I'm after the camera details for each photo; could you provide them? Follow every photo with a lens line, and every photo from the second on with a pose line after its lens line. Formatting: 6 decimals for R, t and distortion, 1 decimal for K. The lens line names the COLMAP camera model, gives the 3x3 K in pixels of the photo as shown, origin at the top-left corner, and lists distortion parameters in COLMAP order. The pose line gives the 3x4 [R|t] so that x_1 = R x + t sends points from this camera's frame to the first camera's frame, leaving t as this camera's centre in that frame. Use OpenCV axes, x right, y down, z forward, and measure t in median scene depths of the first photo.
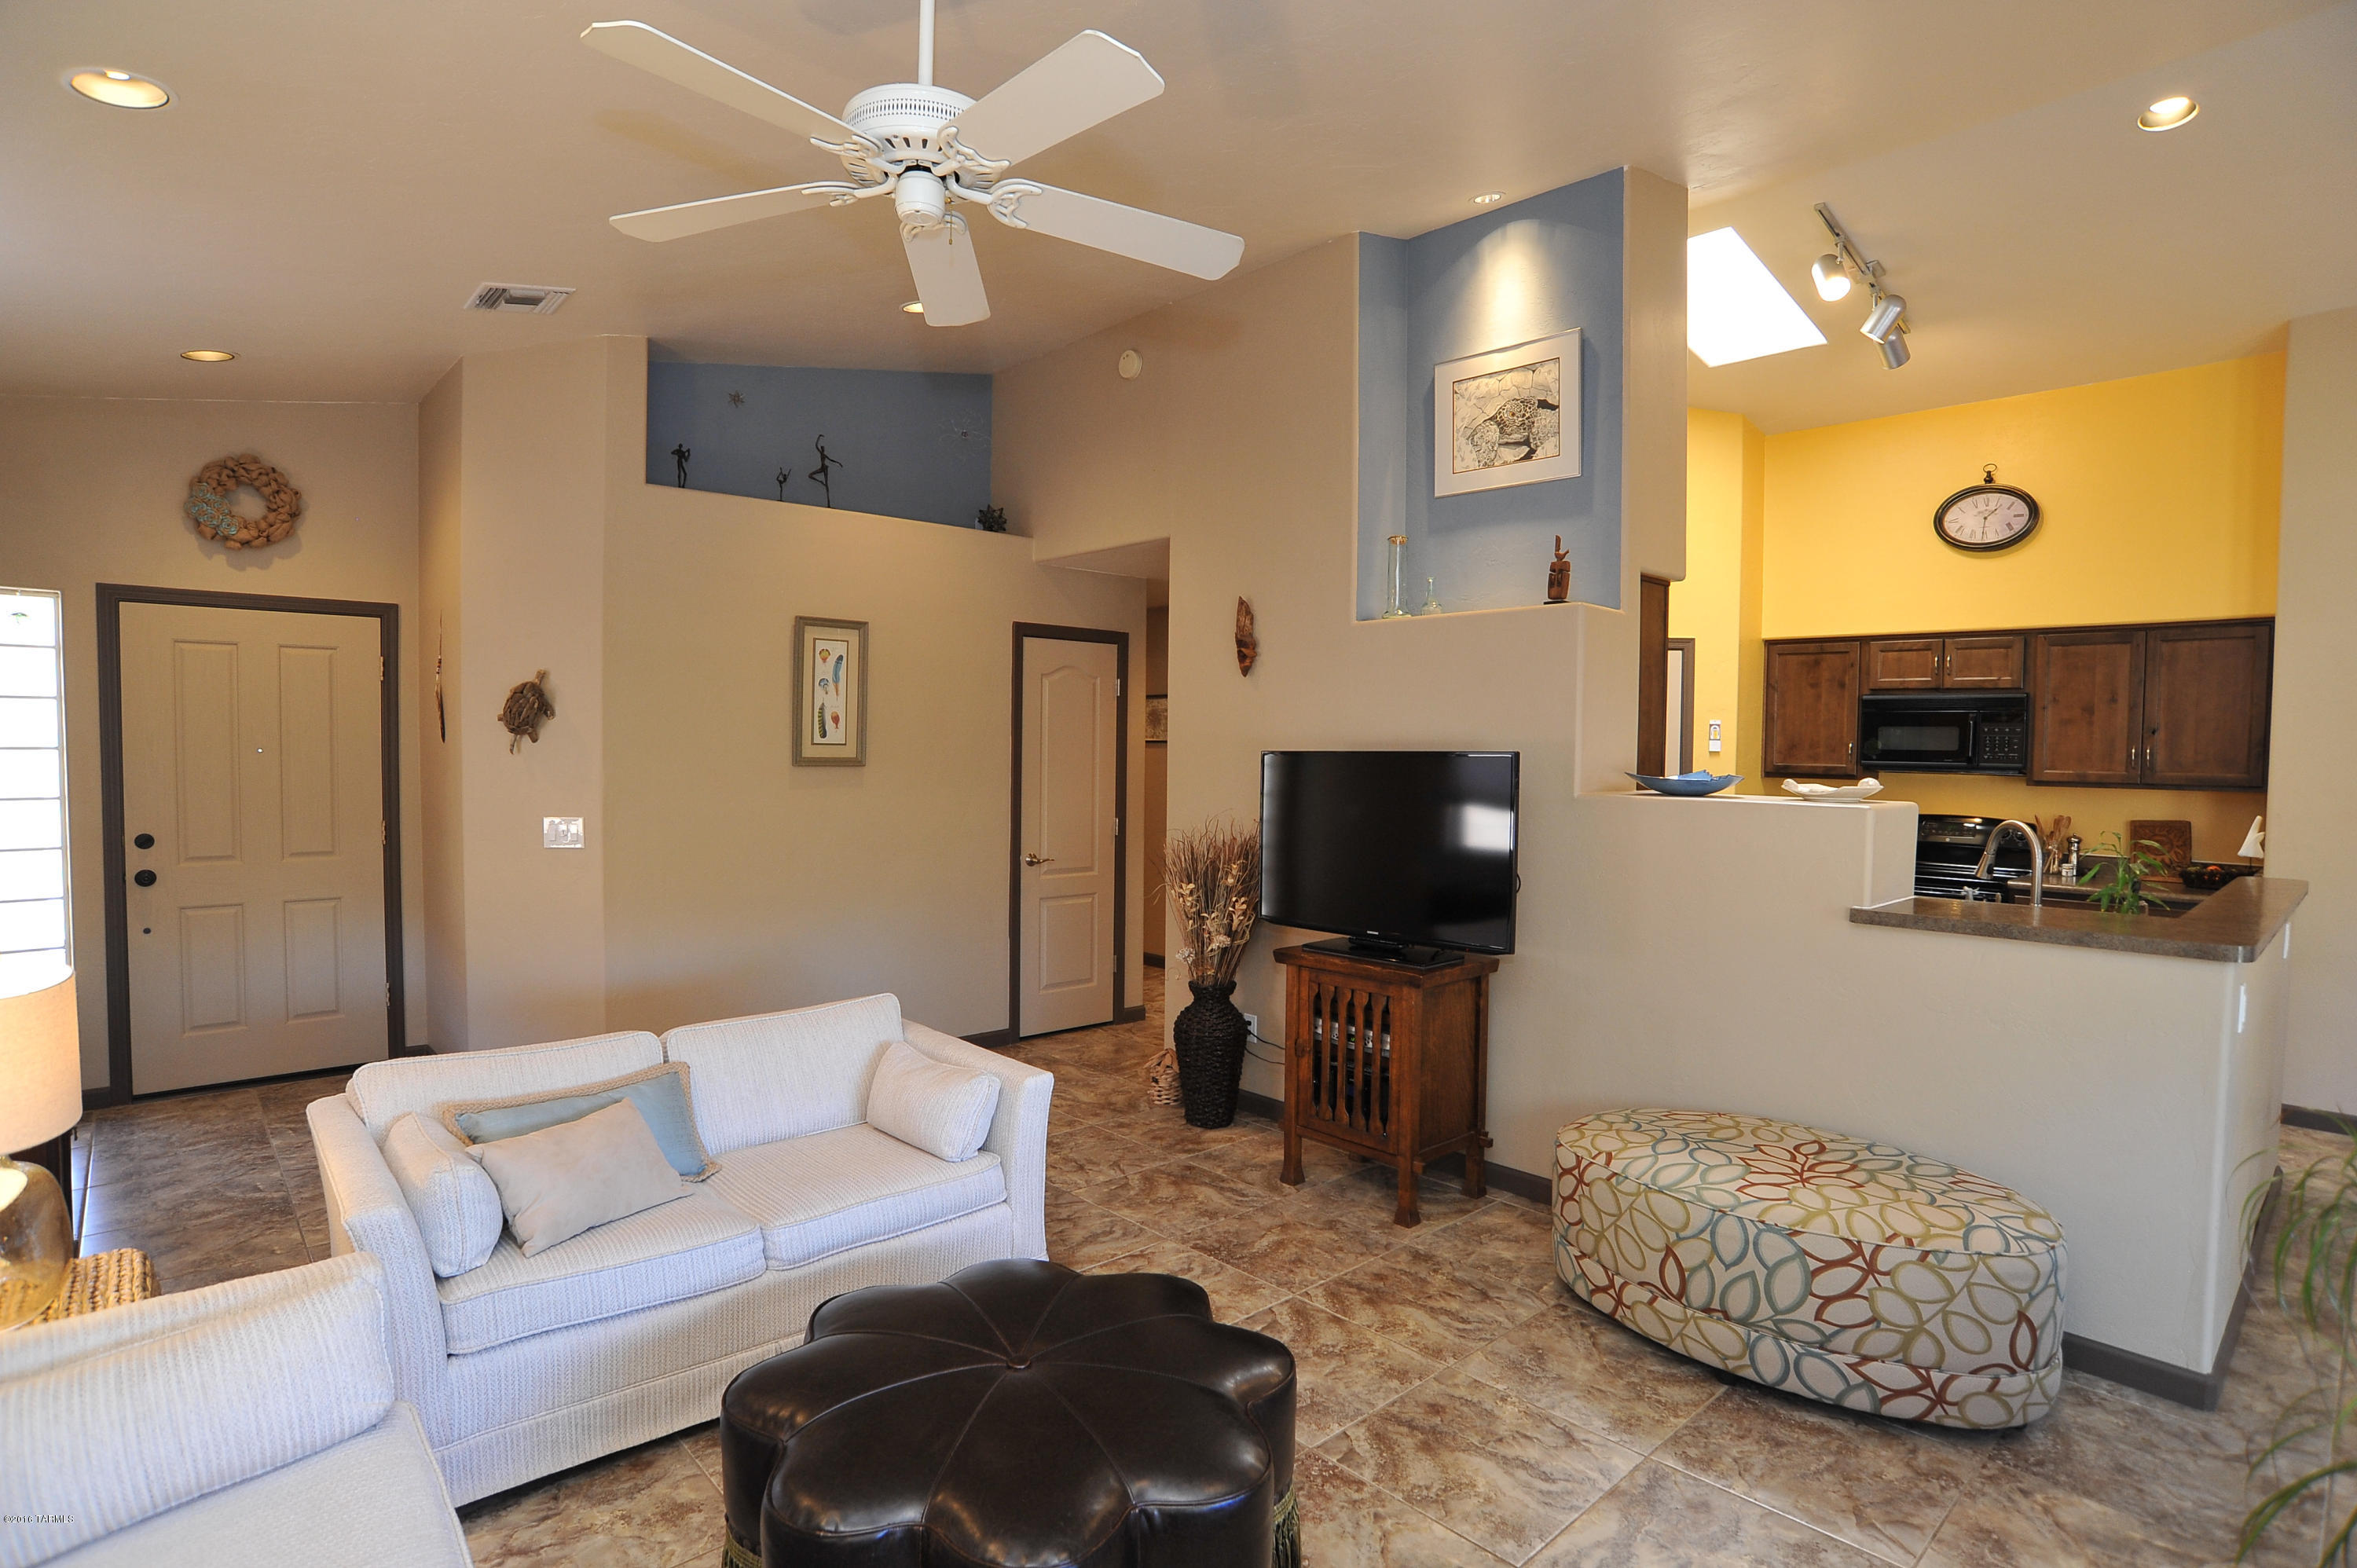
lens RADIAL K [[1198.8, 0, 1178.5], [0, 1198.8, 784.0], [0, 0, 1]] dist [-0.104840, 0.051640]
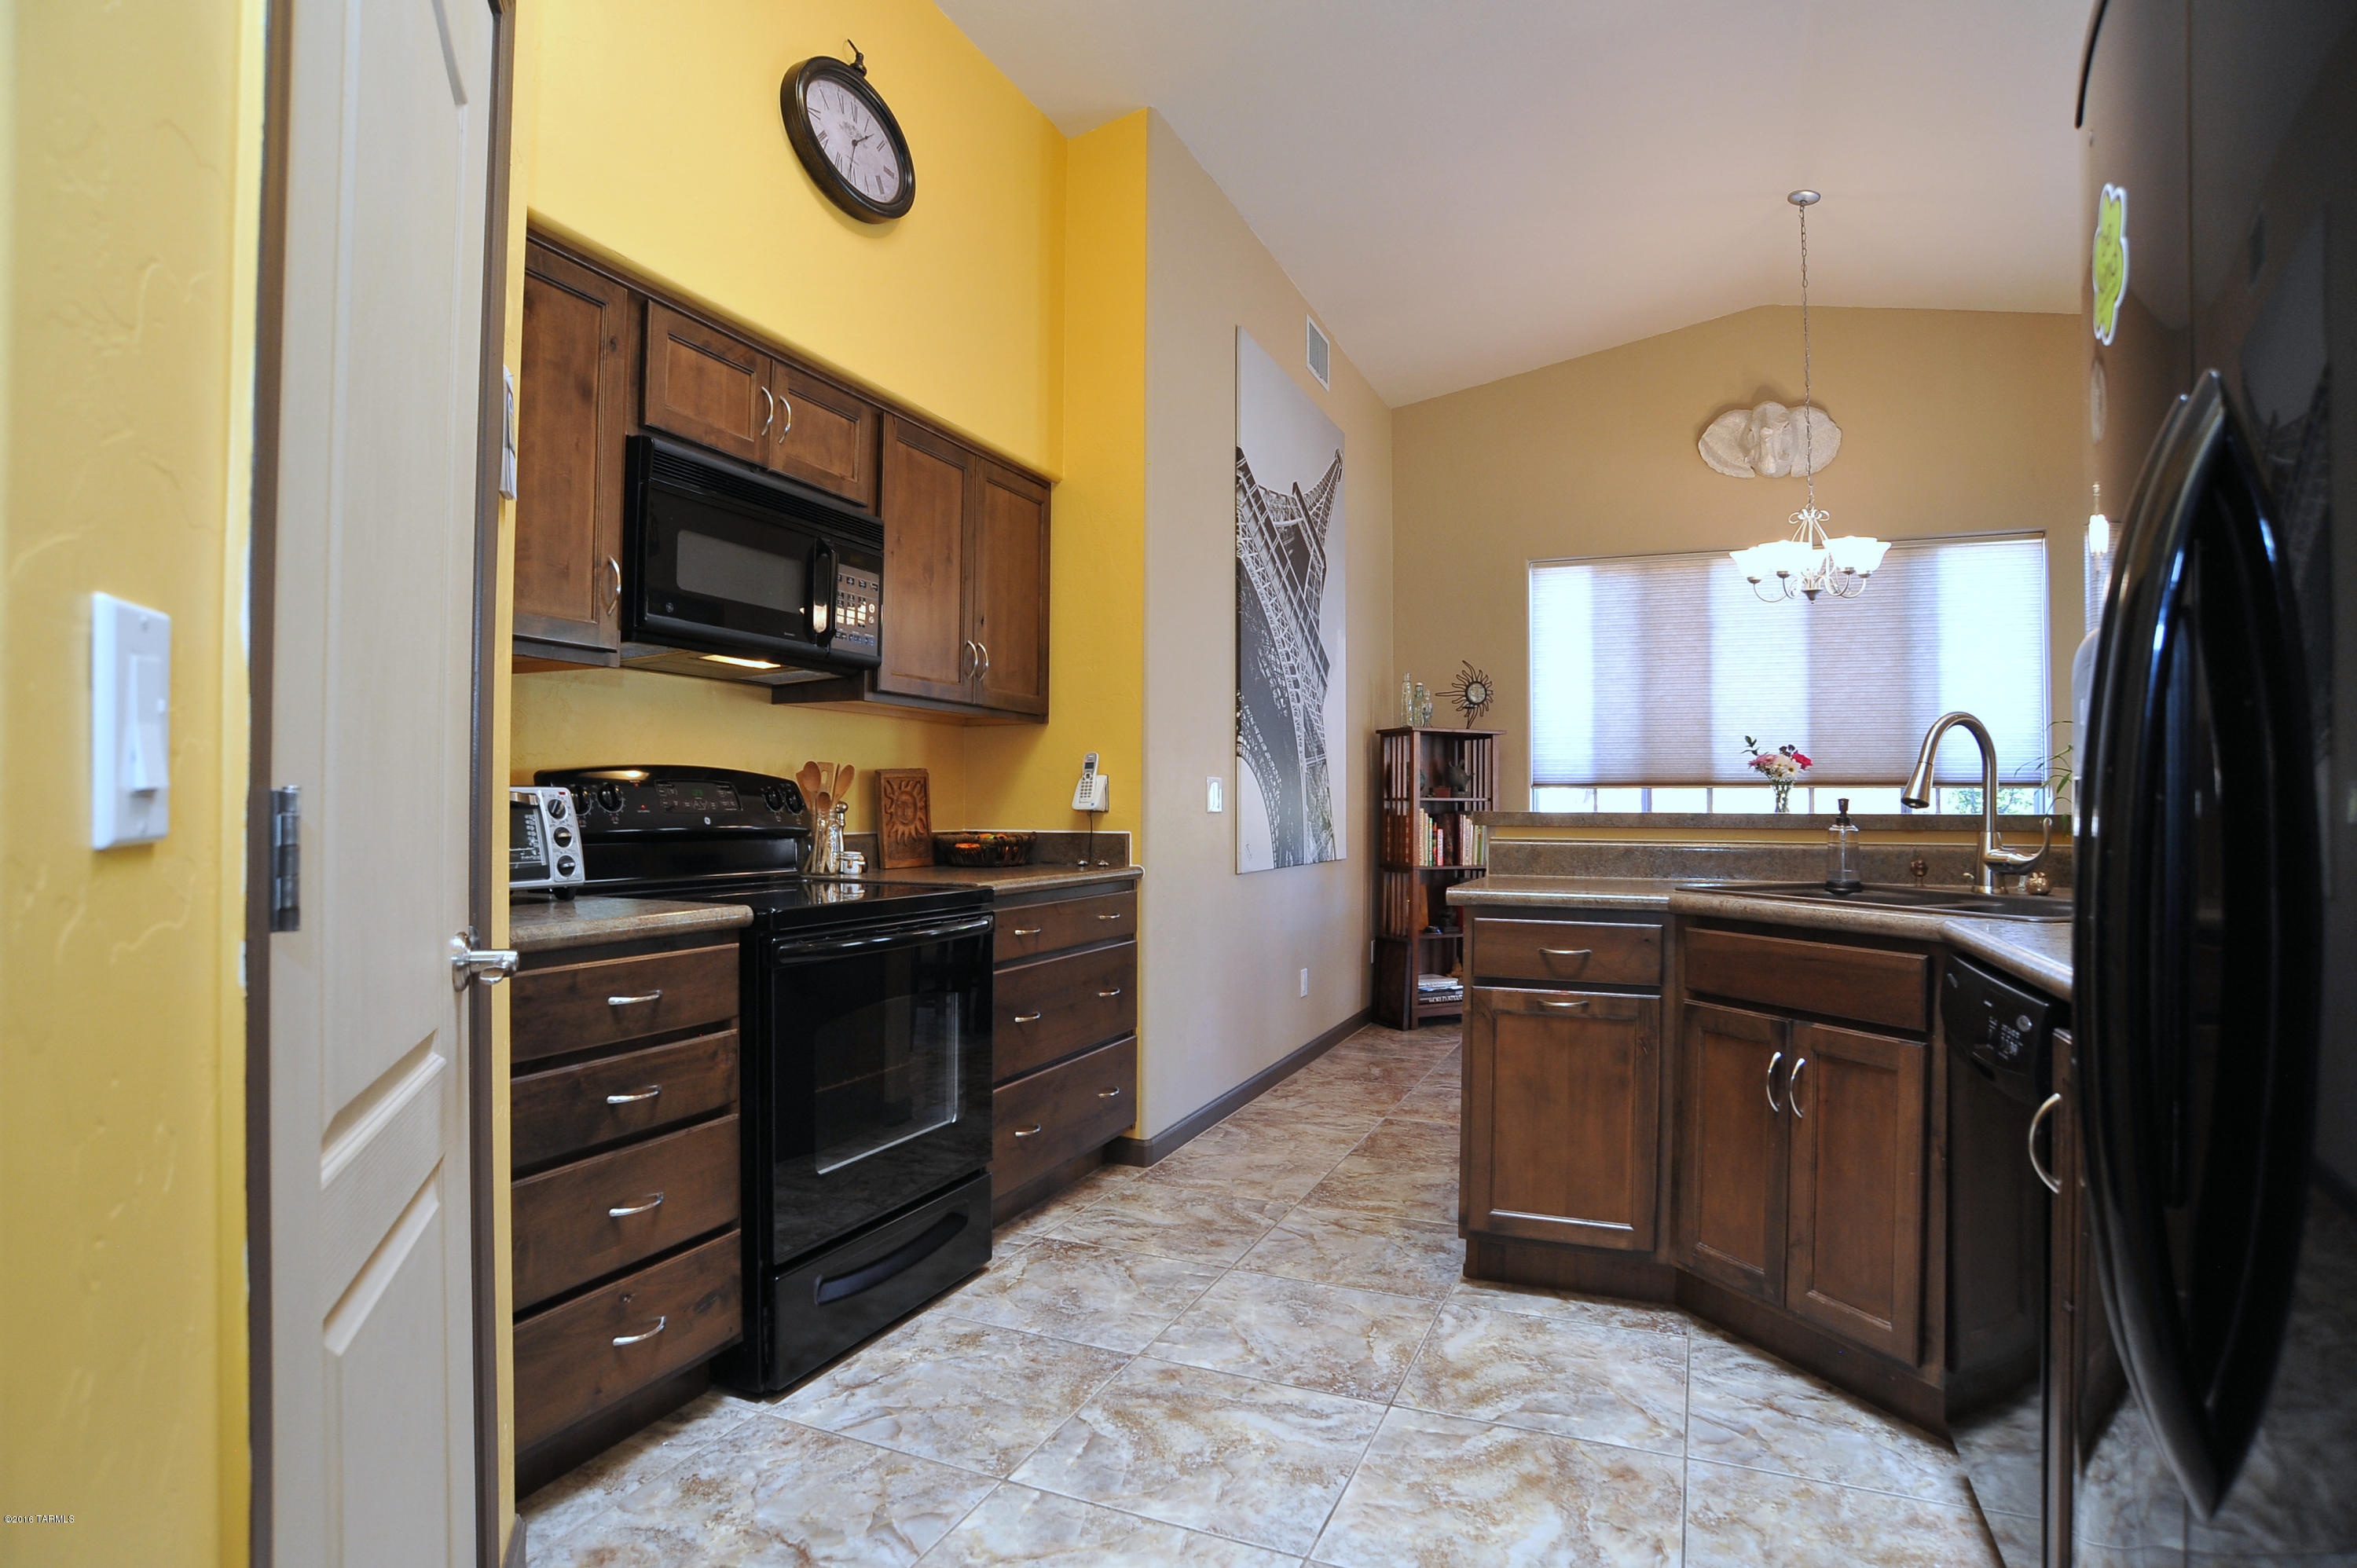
lens RADIAL K [[1219.4, 0, 1178.5], [0, 1219.4, 784.0], [0, 0, 1]] dist [-0.109596, 0.054200]
pose [[-0.408092, 0.002057, 0.912938, 0.245232], [0.021388, 0.999745, 0.007308, 0.046633], [-0.912690, 0.022508, -0.408032, 1.363189]]
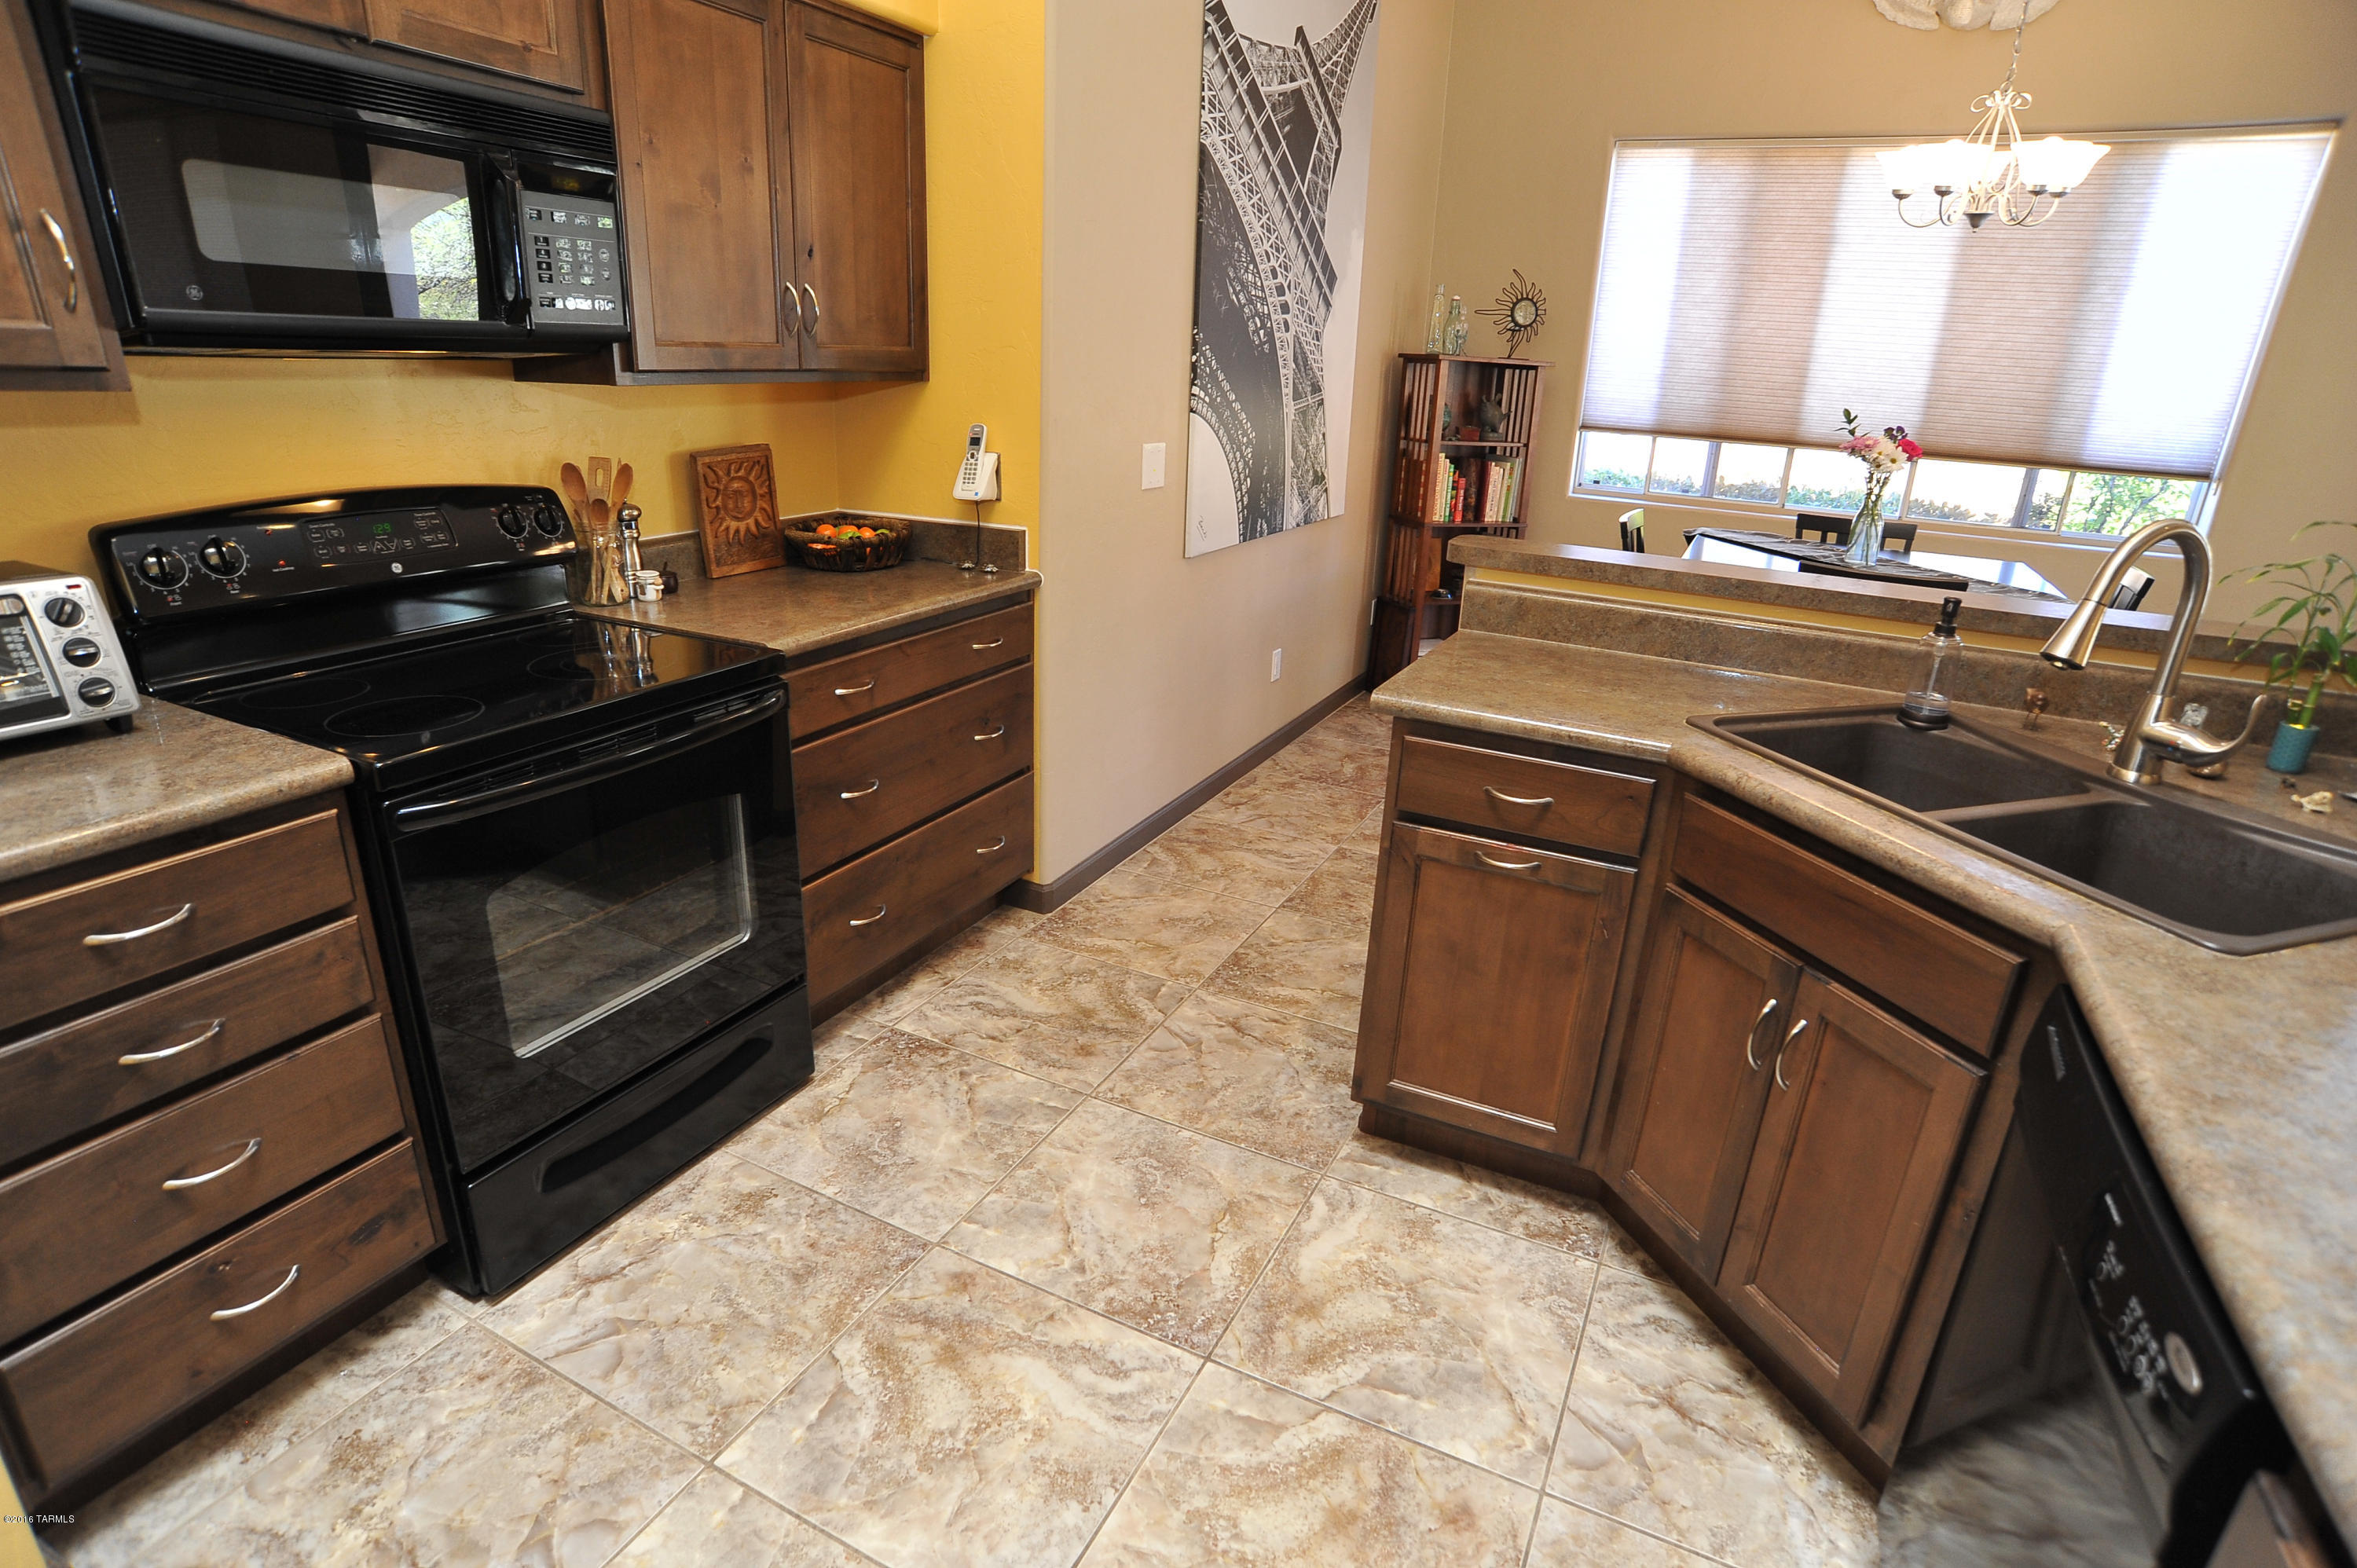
lens RADIAL K [[1198.8, 0, 1178.5], [0, 1198.8, 784.0], [0, 0, 1]] dist [-0.104840, 0.051640]
pose [[-0.355516, -0.342264, 0.869749, 0.375247], [-0.011567, 0.932081, 0.362065, -0.020903], [-0.934599, 0.118660, -0.335329, 1.212815]]
